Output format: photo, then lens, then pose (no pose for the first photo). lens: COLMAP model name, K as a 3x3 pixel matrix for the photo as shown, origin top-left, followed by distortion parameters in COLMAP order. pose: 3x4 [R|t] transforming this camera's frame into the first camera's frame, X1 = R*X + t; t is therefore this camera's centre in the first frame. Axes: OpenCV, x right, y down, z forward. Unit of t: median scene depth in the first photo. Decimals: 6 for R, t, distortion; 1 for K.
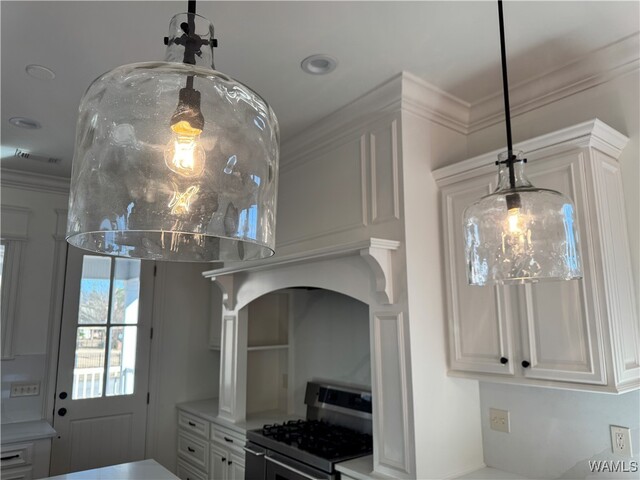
lens RADIAL K [[455.3, 0, 320.0], [0, 455.3, 240.0], [0, 0, 1]] dist [0.056591, -0.086275]
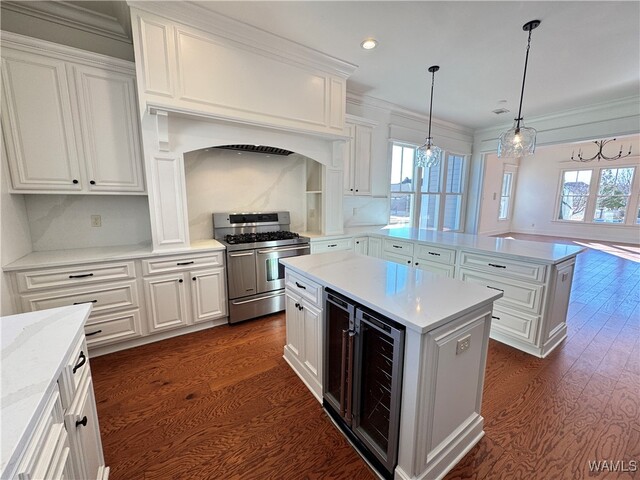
lens RADIAL K [[255.8, 0, 320.0], [0, 255.8, 240.0], [0, 0, 1]] dist [-0.001576, -0.000313]
pose [[0.064817, -0.149072, 0.986700, -0.834019], [-0.175551, 0.971655, 0.158331, 0.215852], [-0.982334, -0.183478, 0.036810, 0.659865]]
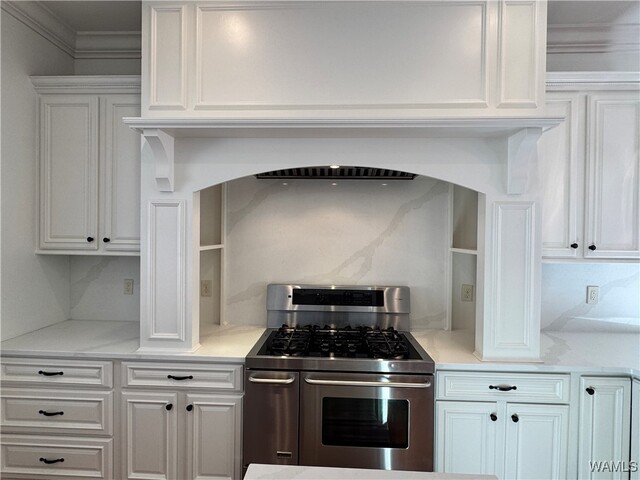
lens RADIAL K [[315.0, 0, 320.0], [0, 315.0, 240.0], [0, 0, 1]] dist [0.000229, 0.000002]
pose [[0.639905, 0.007160, 0.768421, -0.436065], [-0.149623, 0.981980, 0.115450, 0.152482], [-0.753747, -0.188850, 0.629445, 0.599031]]
